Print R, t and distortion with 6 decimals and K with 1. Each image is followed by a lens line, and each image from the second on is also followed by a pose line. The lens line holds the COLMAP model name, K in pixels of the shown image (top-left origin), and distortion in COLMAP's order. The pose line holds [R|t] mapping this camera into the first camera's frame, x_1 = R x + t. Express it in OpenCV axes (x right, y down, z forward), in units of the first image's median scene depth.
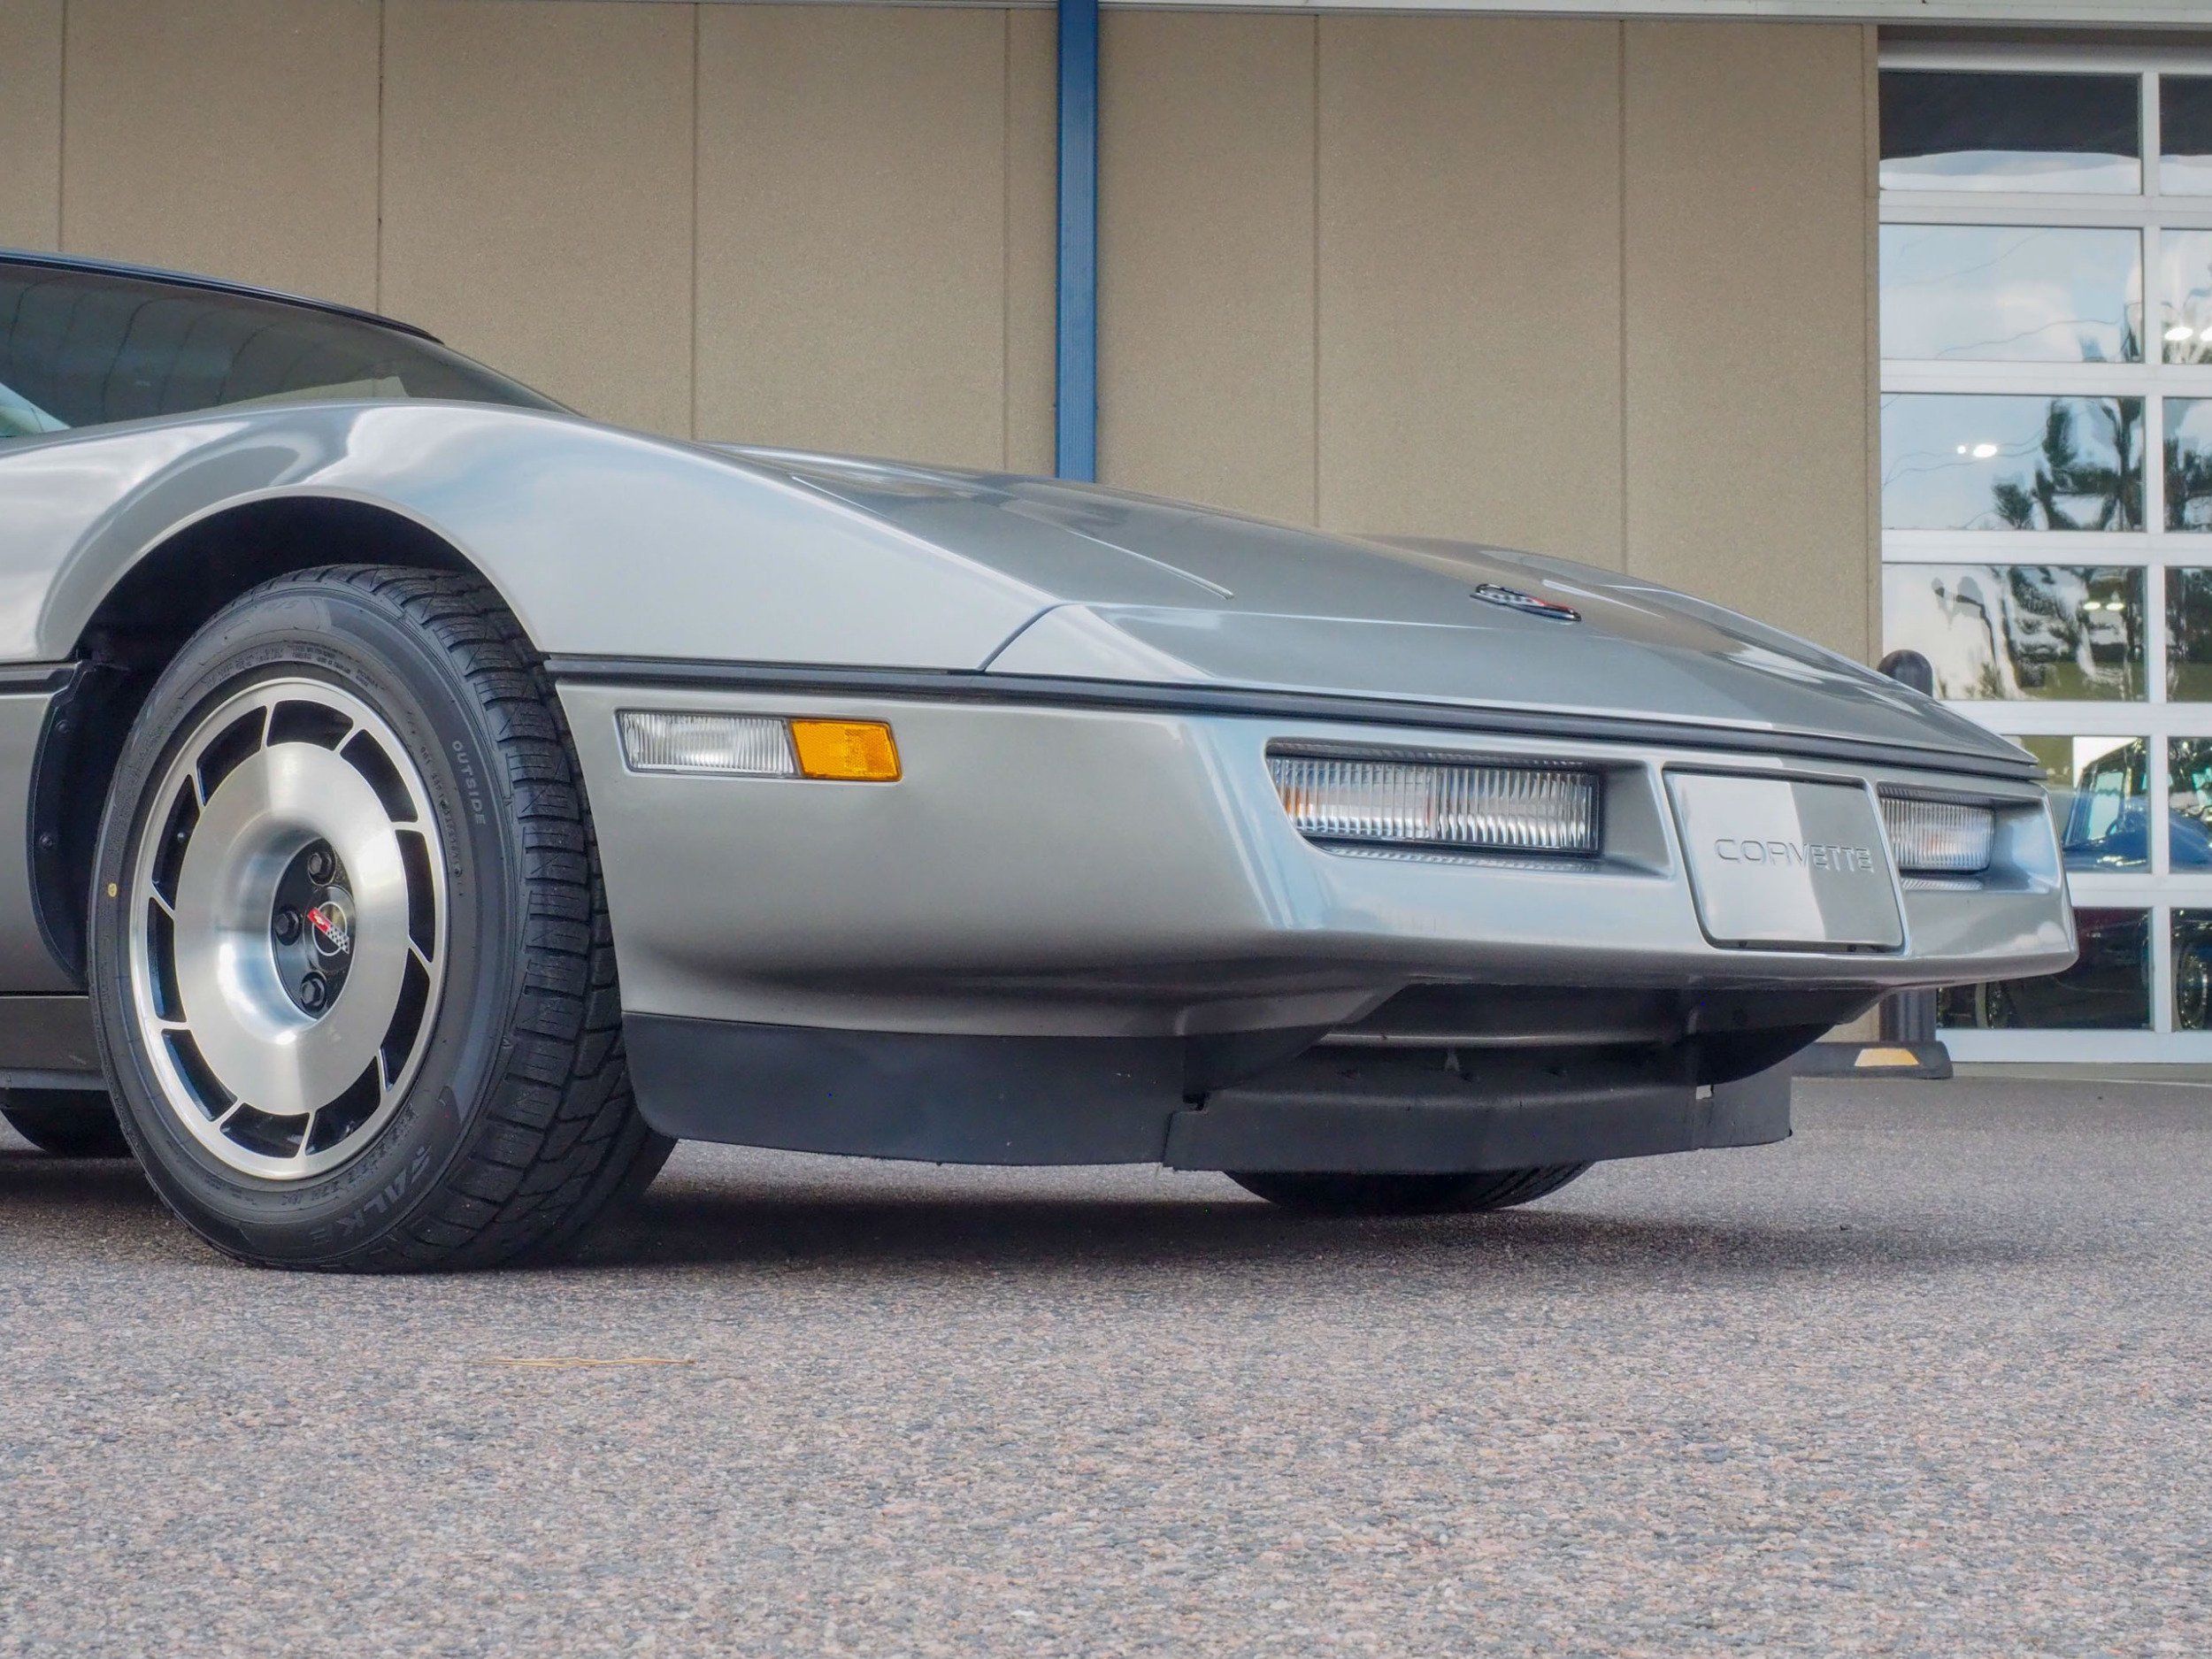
lens RADIAL K [[4231.7, 0, 1018.2], [0, 4231.7, 806.7], [0, 0, 1]] dist [-0.014893, 0.000000]
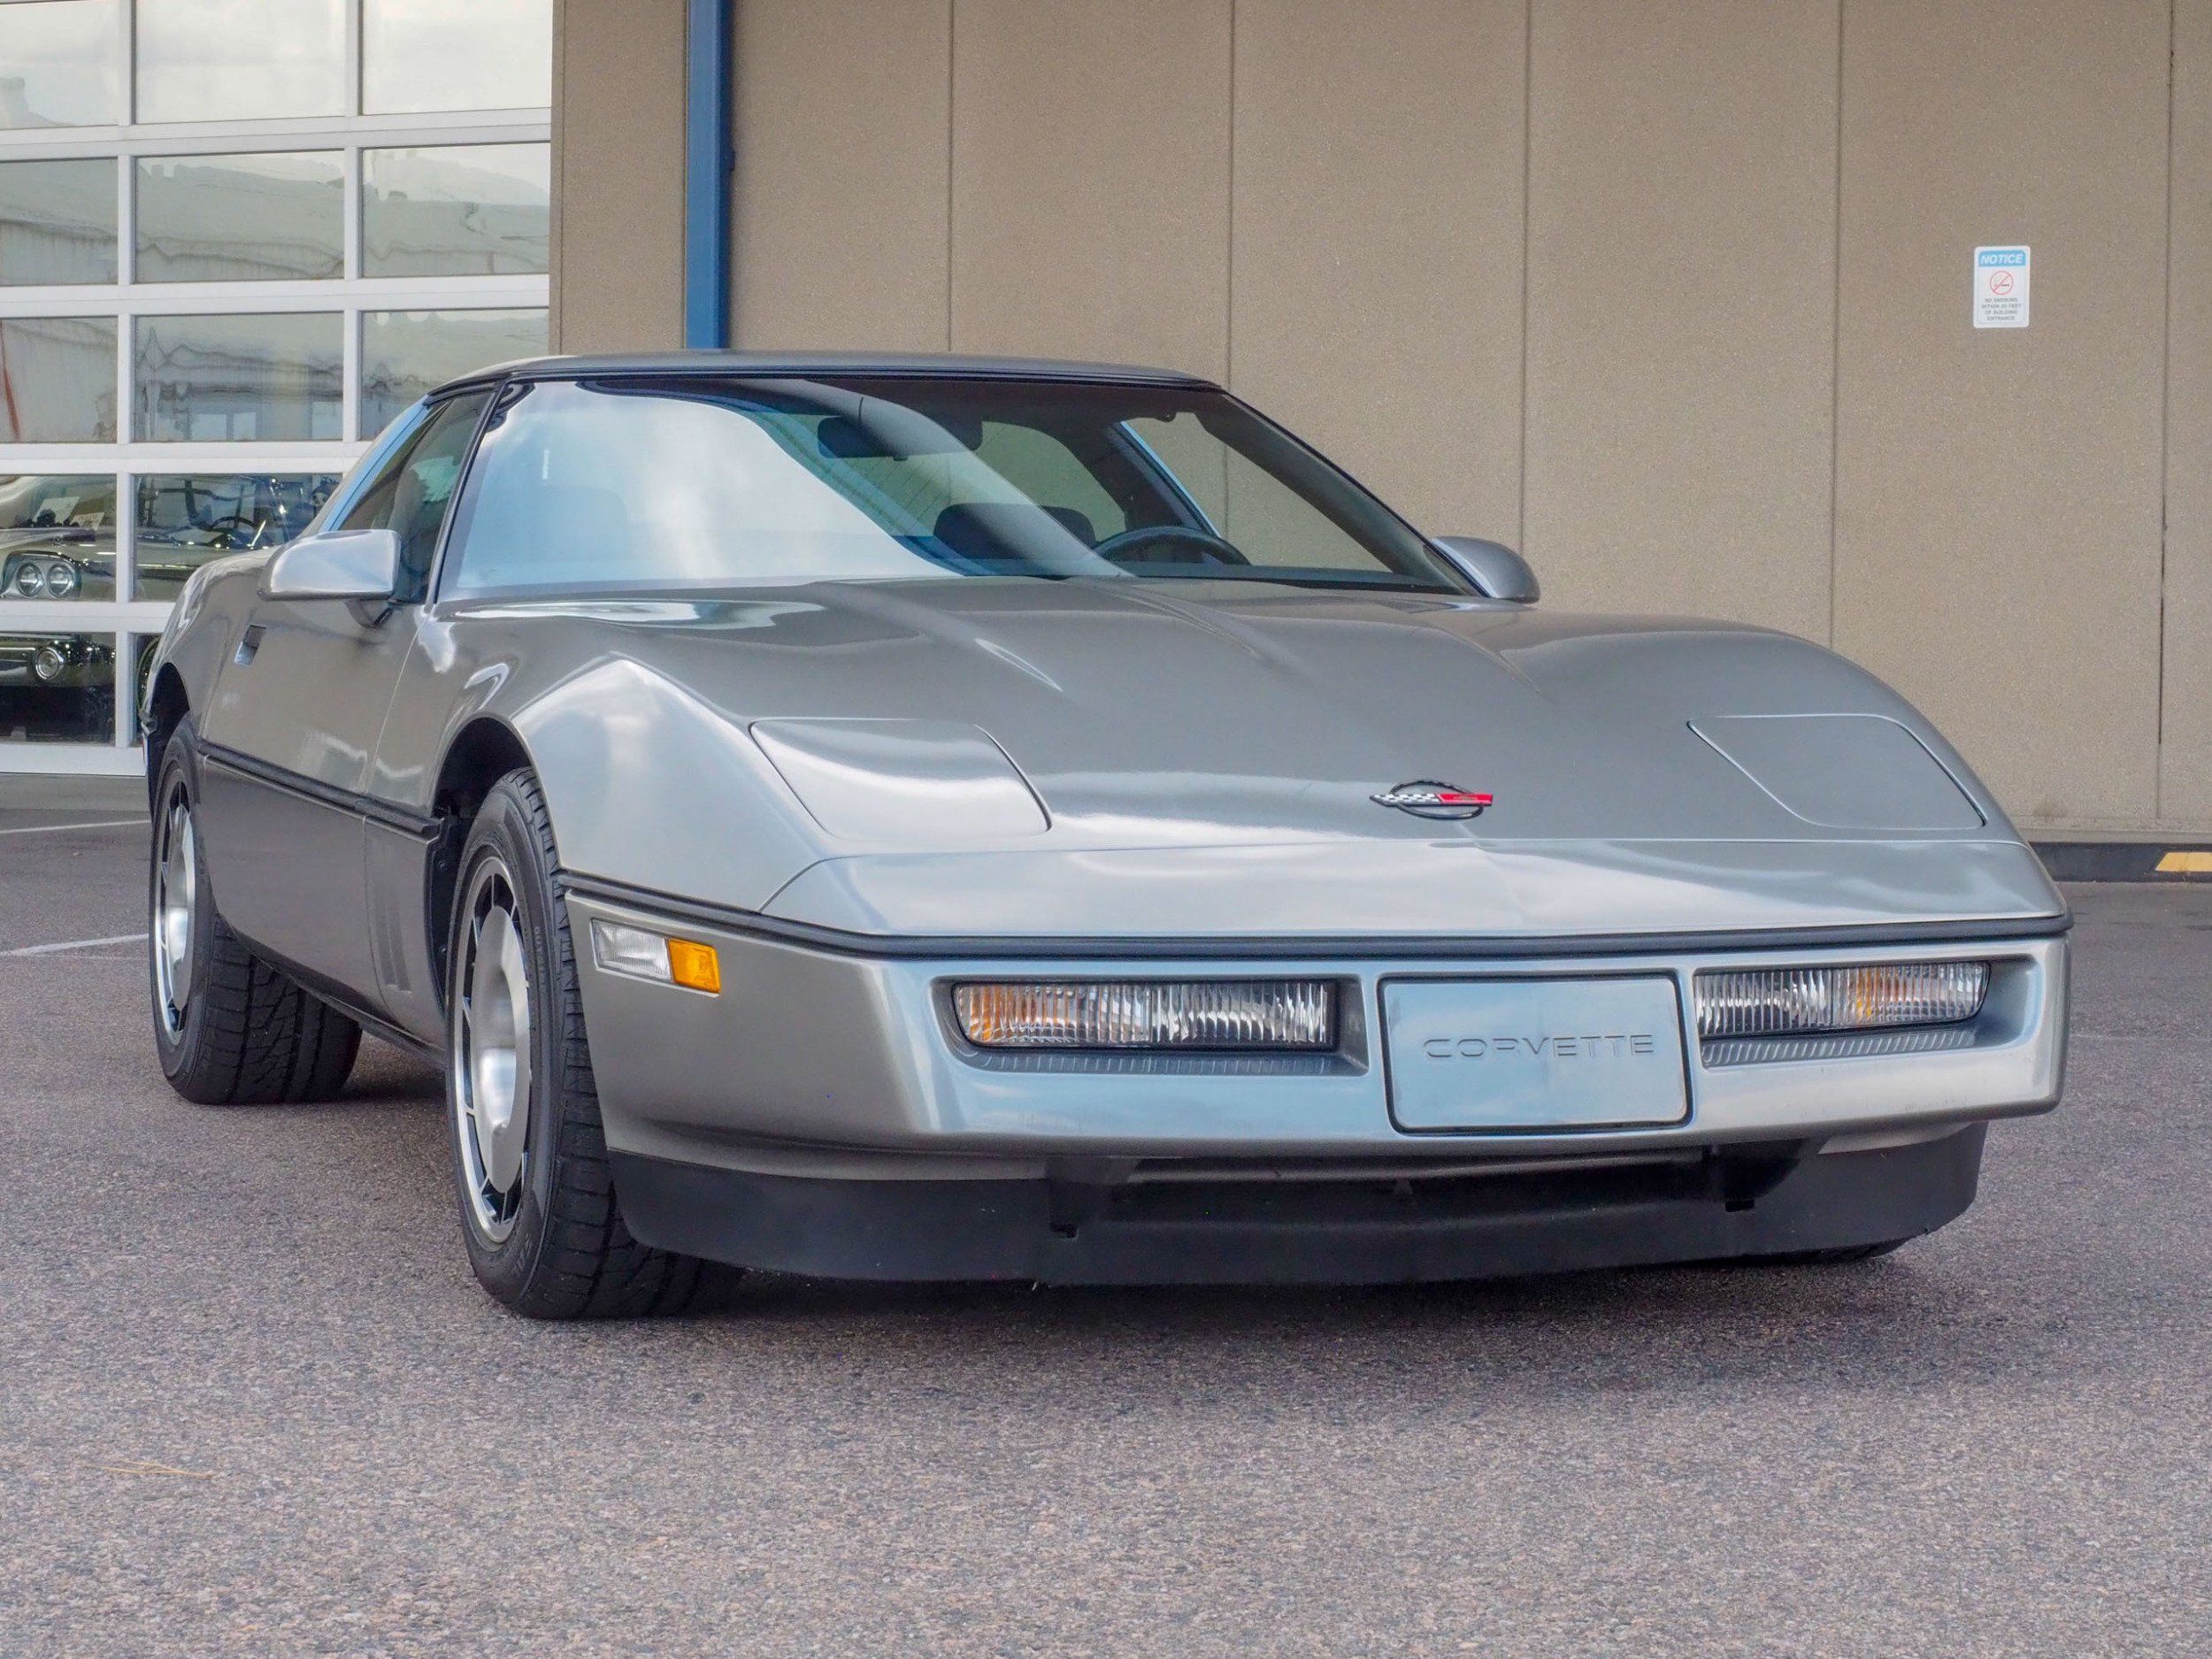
lens RADIAL K [[4937.8, 0, 1113.5], [0, 4937.8, 781.3], [0, 0, 1]] dist [0.024424, 0.000000]
pose [[0.872712, 0.017570, -0.487920, 0.739969], [0.022599, 0.996827, 0.076319, -0.166827], [0.487713, -0.077631, 0.869546, -0.226651]]
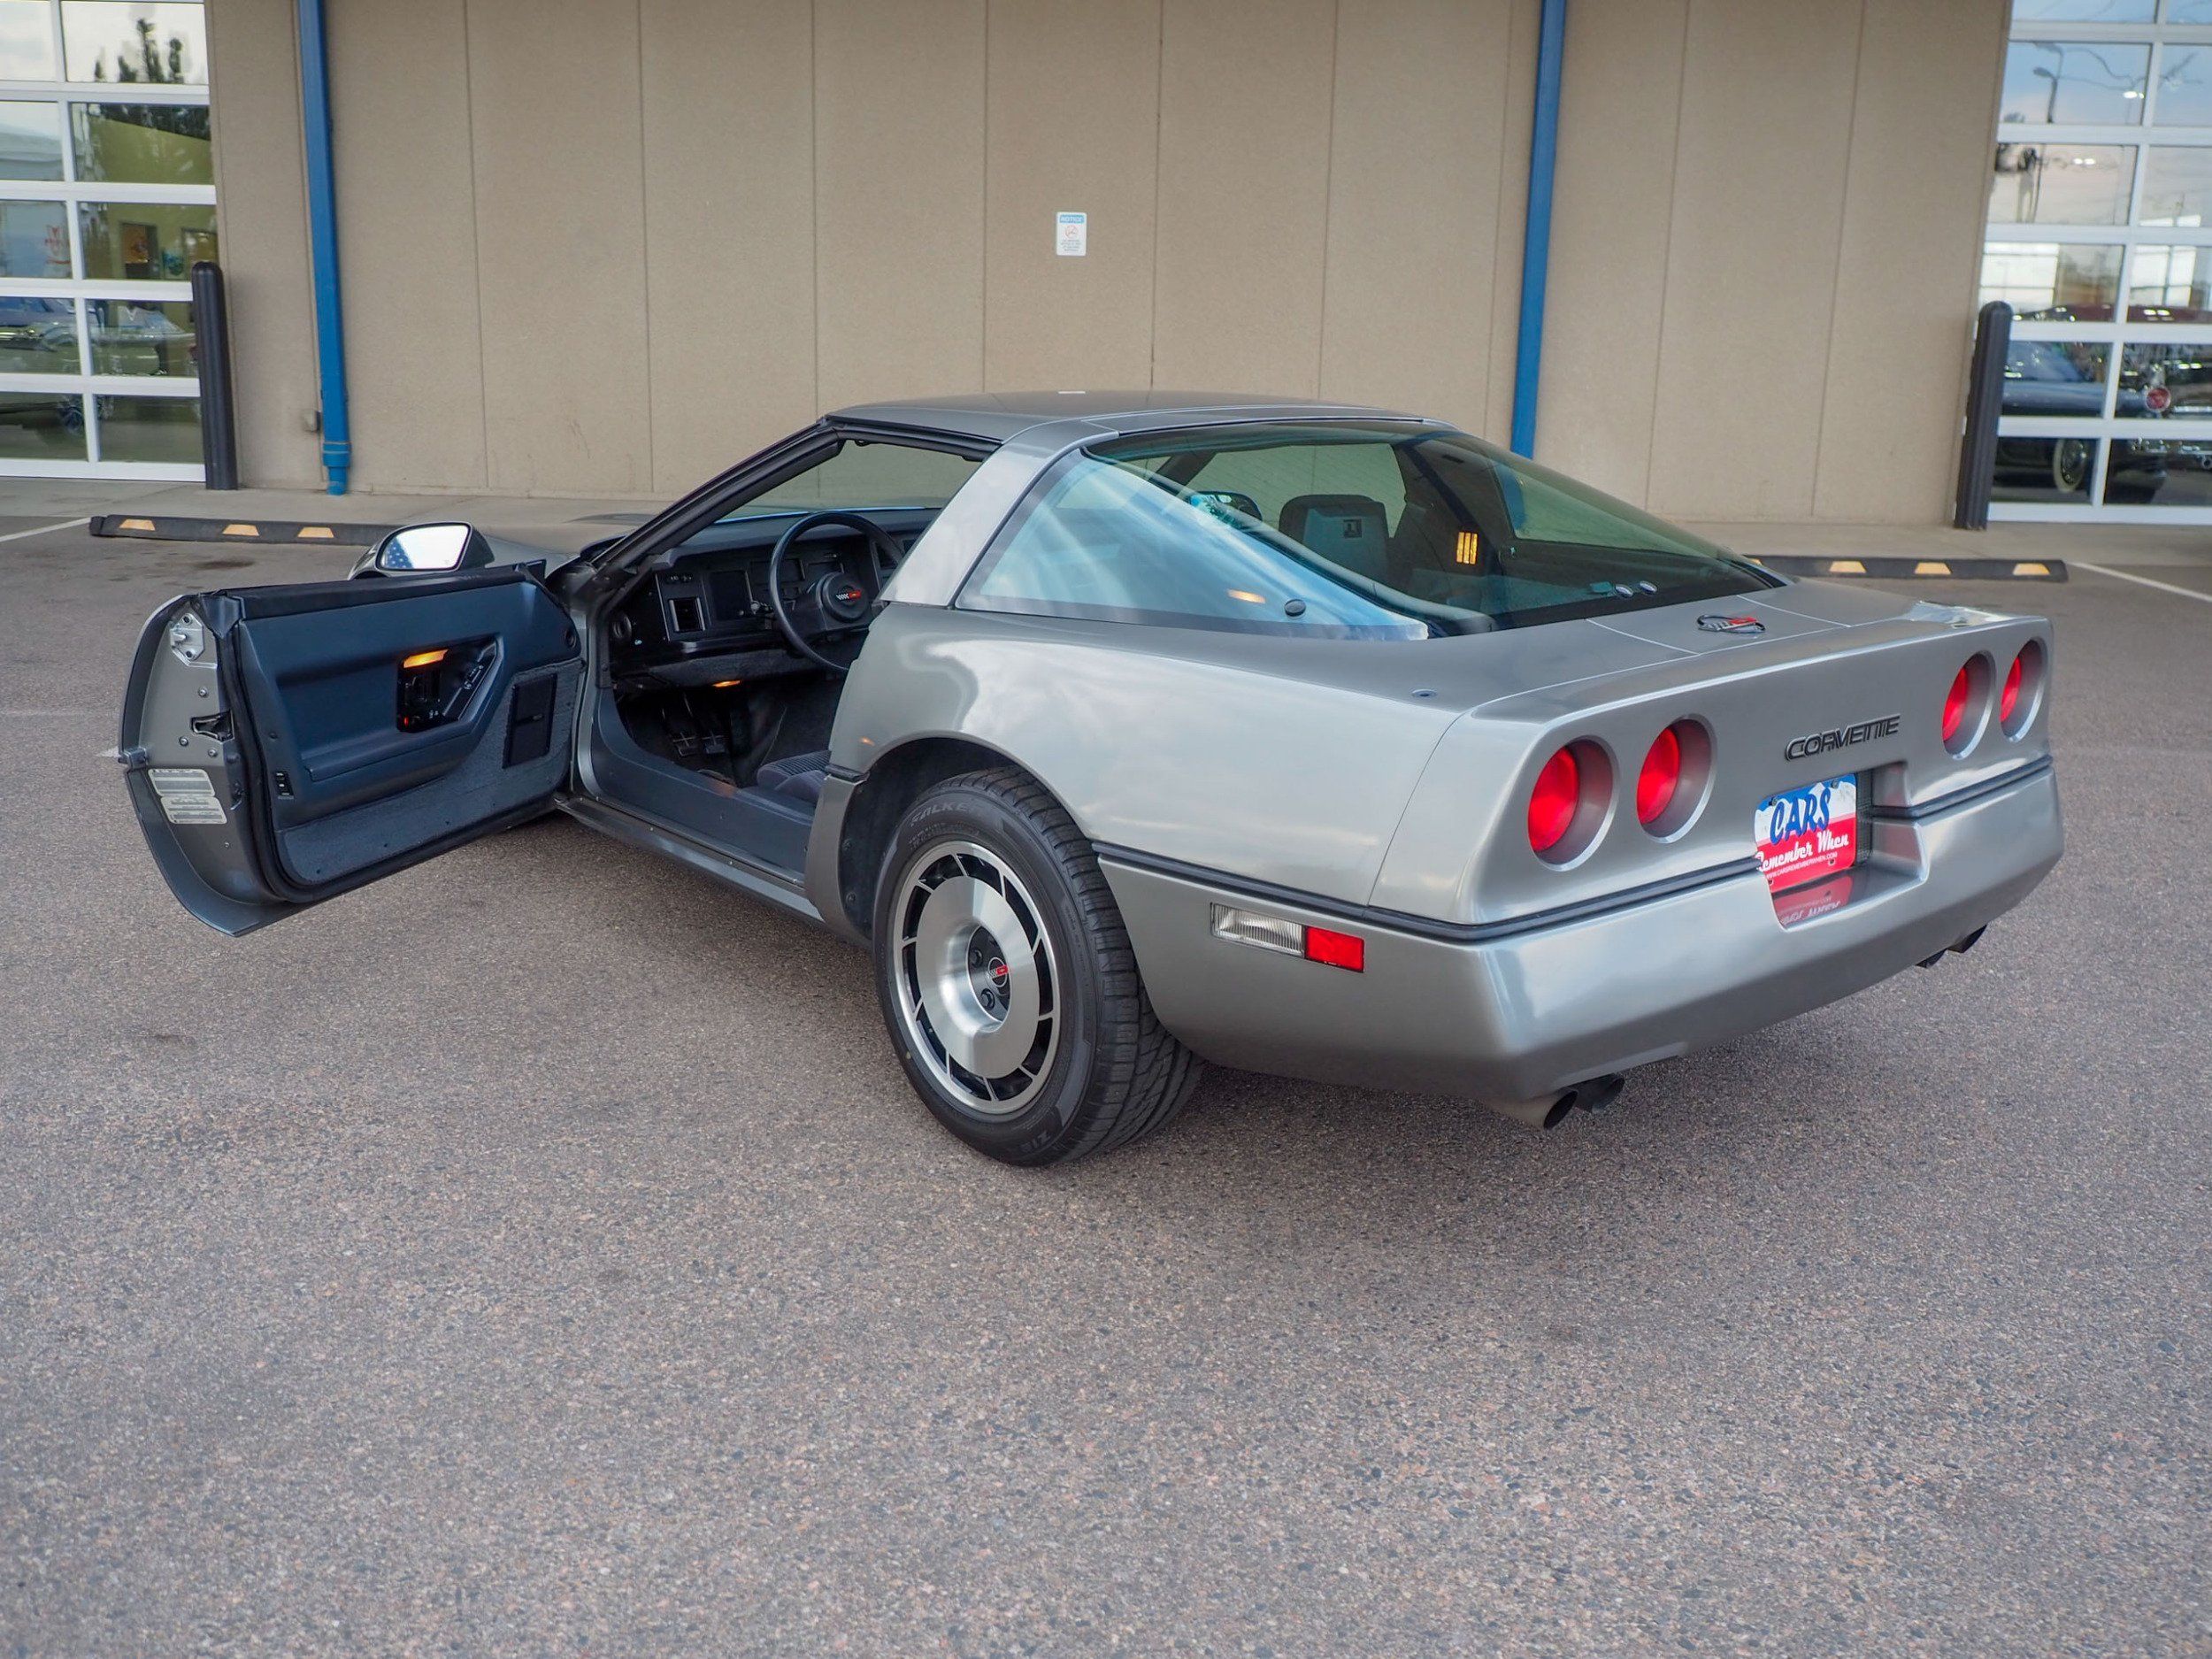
lens RADIAL K [[1924.9, 0, 1100.9], [0, 1924.9, 806.3], [0, 0, 1]] dist [0.006857, -0.009579]
pose [[0.996985, 0.033177, -0.070145, -0.463718], [-0.011415, 0.956856, 0.290339, -0.278623], [0.076751, -0.288663, 0.954349, 0.512521]]
